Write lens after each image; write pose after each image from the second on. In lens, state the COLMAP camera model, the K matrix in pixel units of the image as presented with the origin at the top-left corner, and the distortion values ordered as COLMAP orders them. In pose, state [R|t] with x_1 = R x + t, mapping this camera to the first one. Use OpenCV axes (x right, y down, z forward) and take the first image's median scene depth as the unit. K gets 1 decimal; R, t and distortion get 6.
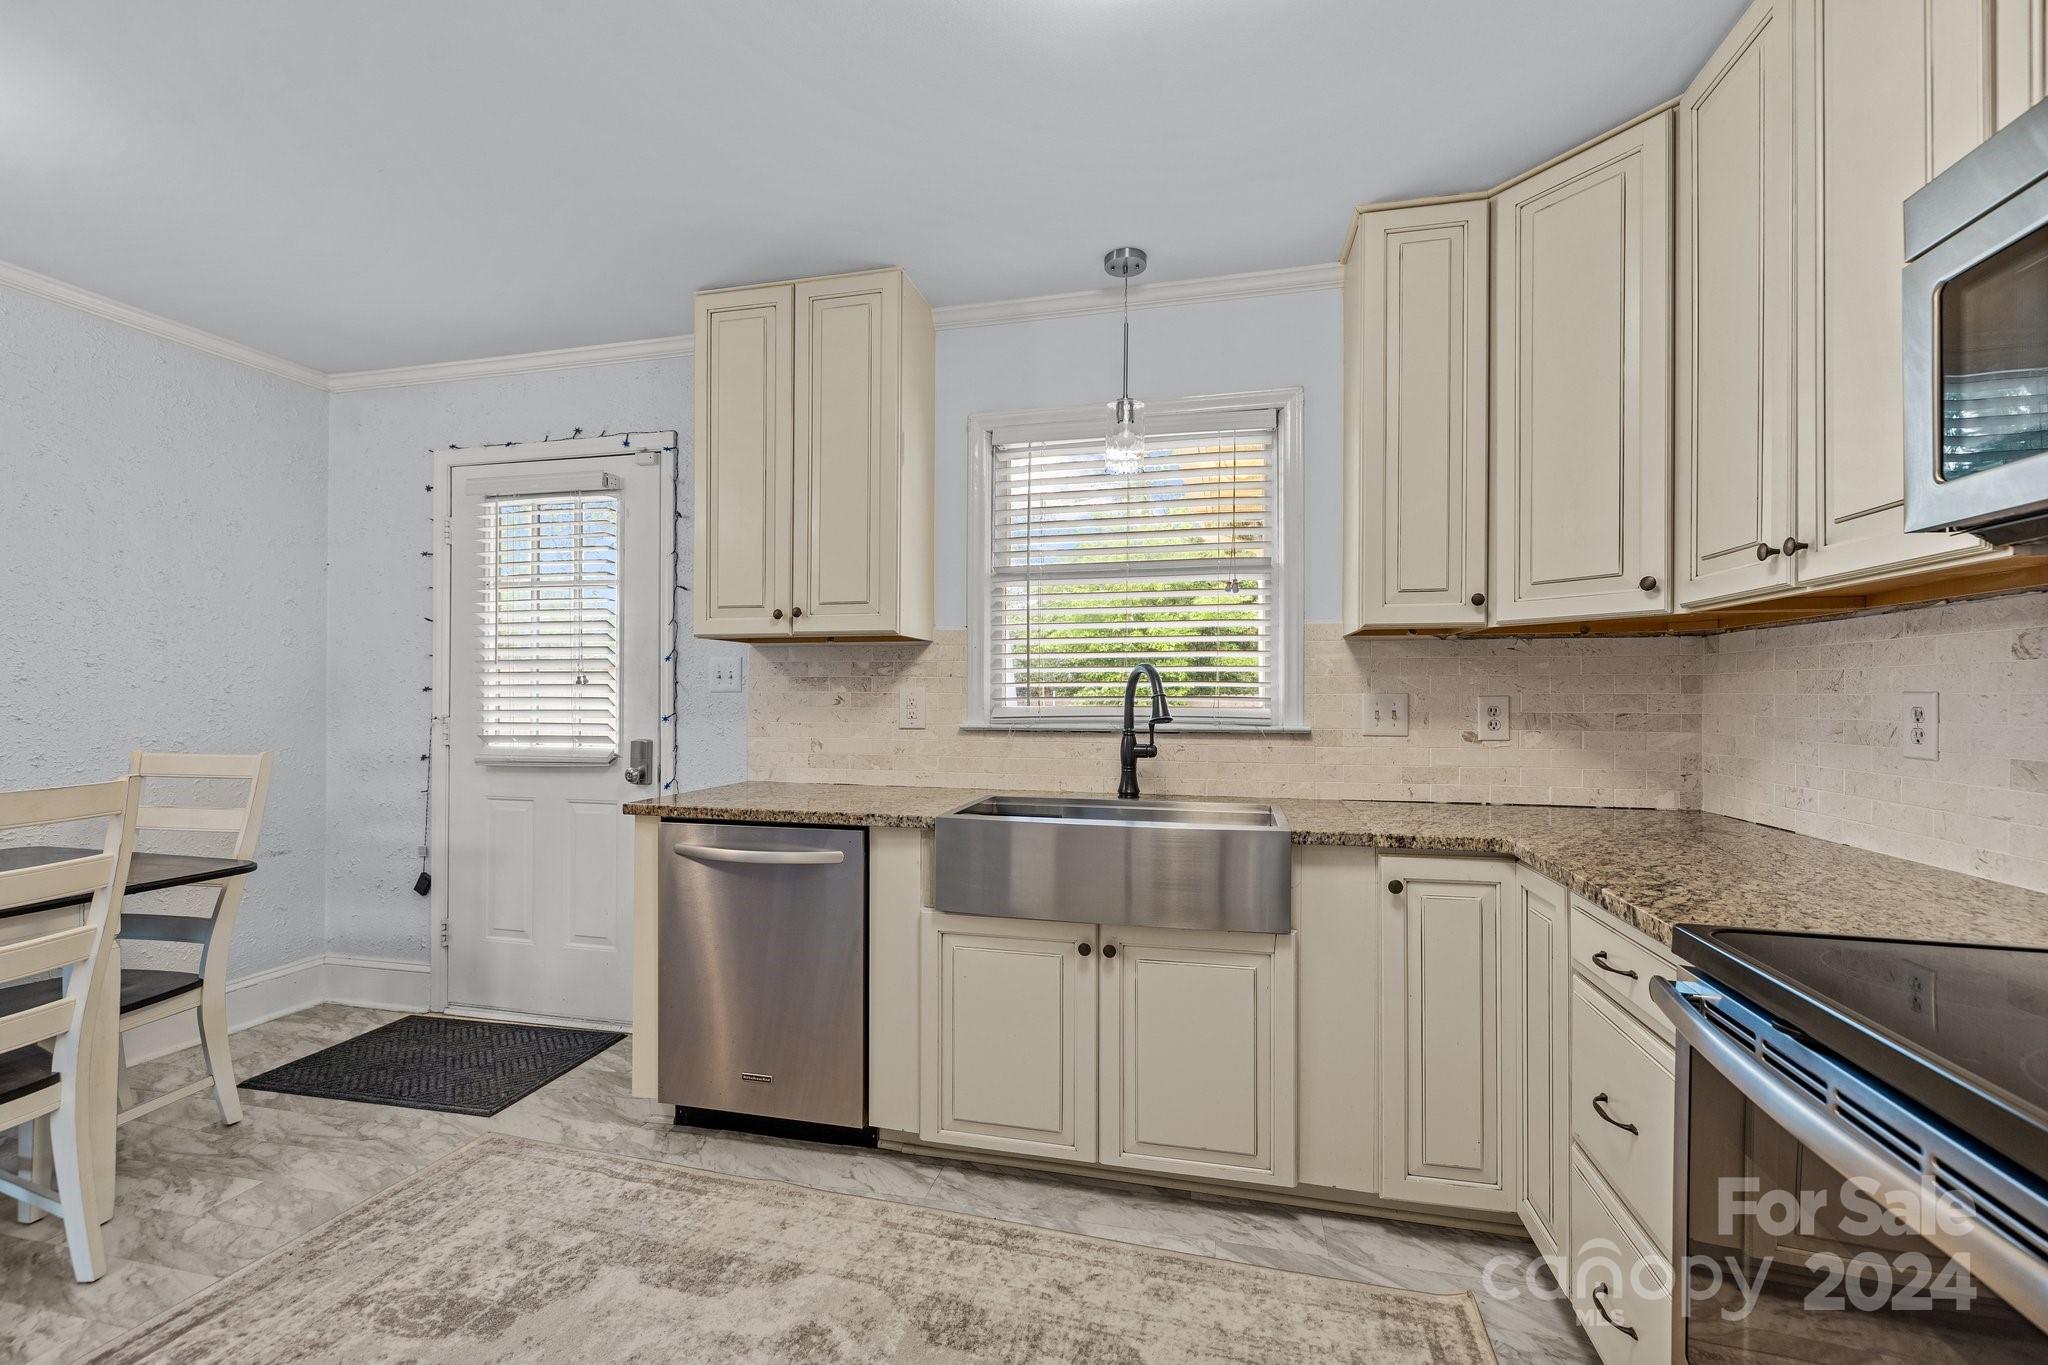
lens RADIAL K [[869.3, 0, 1022.9], [0, 869.3, 691.0], [0, 0, 1]] dist [-0.000516, 0.000199]
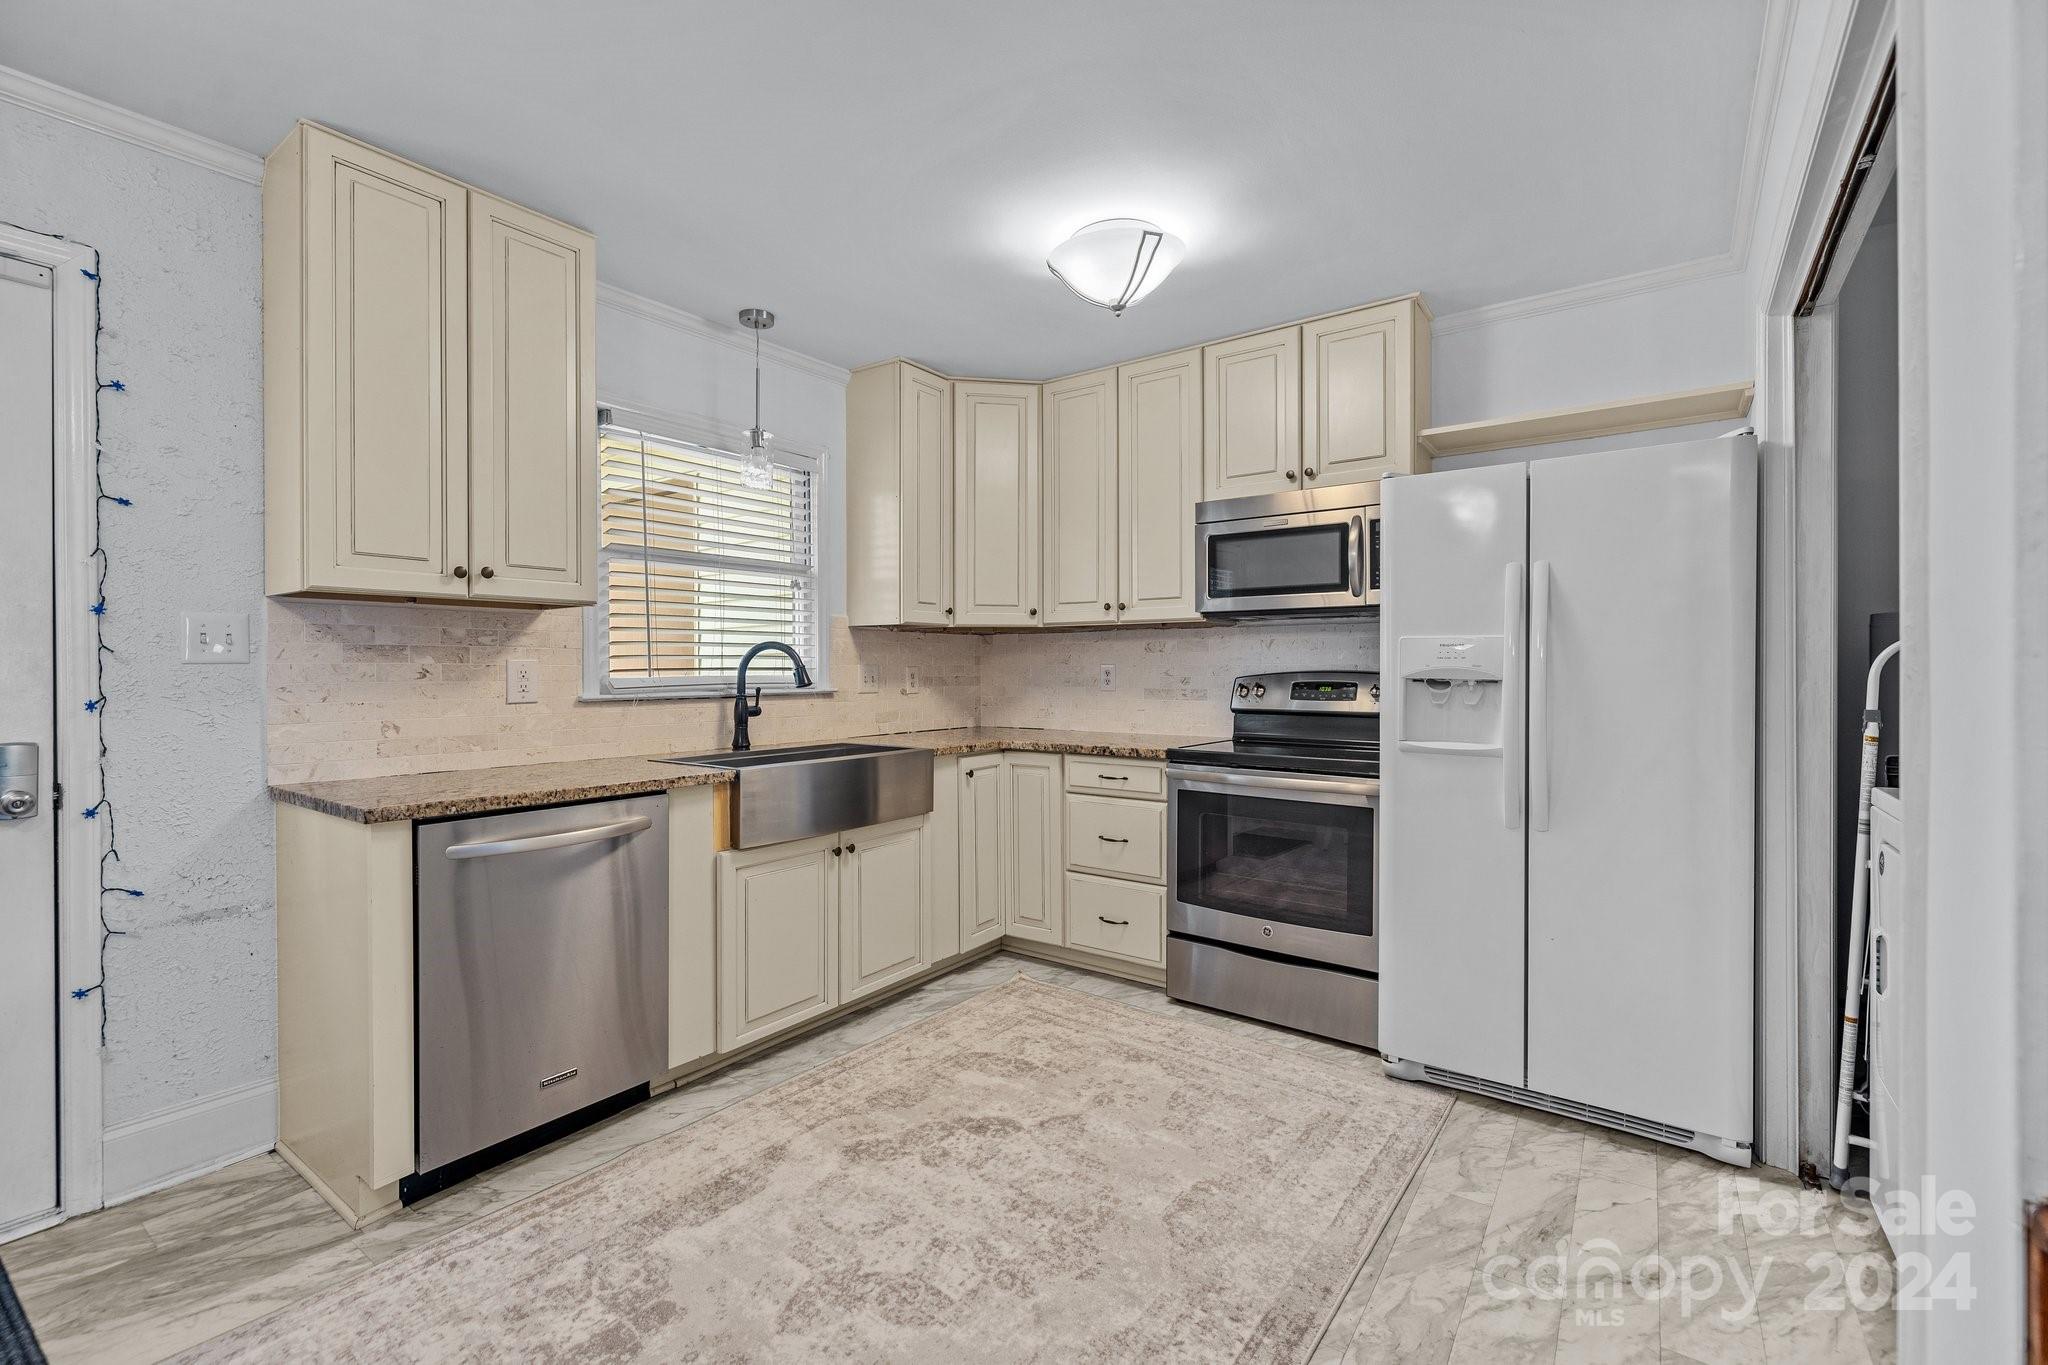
lens RADIAL K [[874.3, 0, 1021.3], [0, 874.3, 671.9], [0, 0, 1]] dist [-0.000401, -0.000088]
pose [[0.380630, -0.006977, 0.924701, -1.012641], [-0.000989, 0.999968, 0.007952, 0.002537], [-0.924727, -0.003941, 0.380611, 0.193821]]
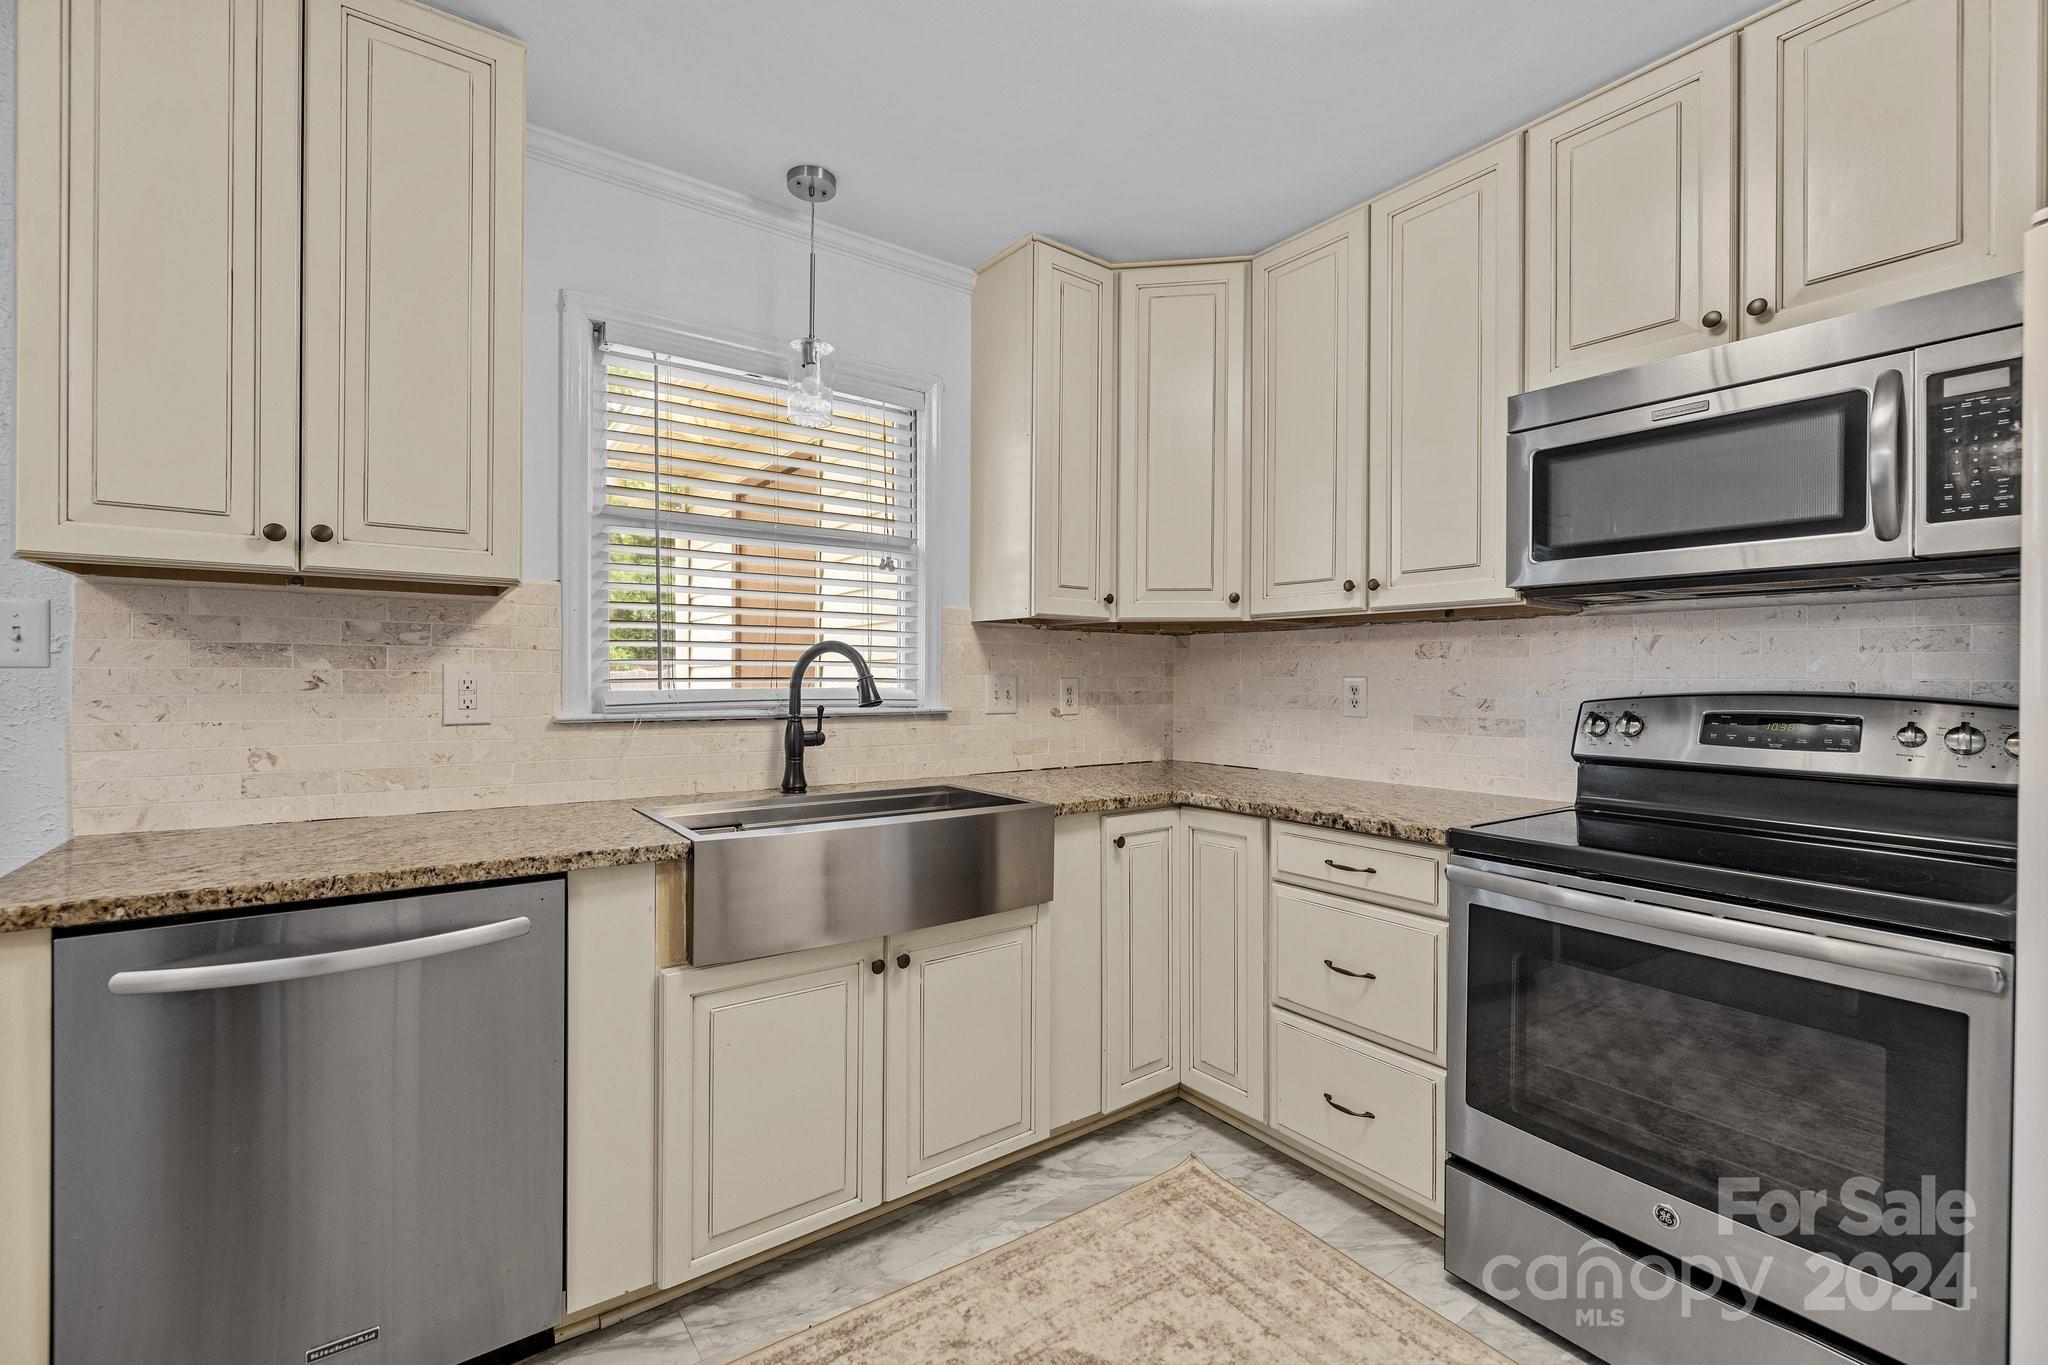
lens RADIAL K [[865.7, 0, 1018.3], [0, 865.7, 677.6], [0, 0, 1]] dist [-0.001713, -0.000041]
pose [[0.643290, 0.001725, 0.765621, -0.470536], [-0.008229, 0.999955, 0.004661, 0.000280], [-0.765578, -0.009299, 0.643275, 0.308653]]
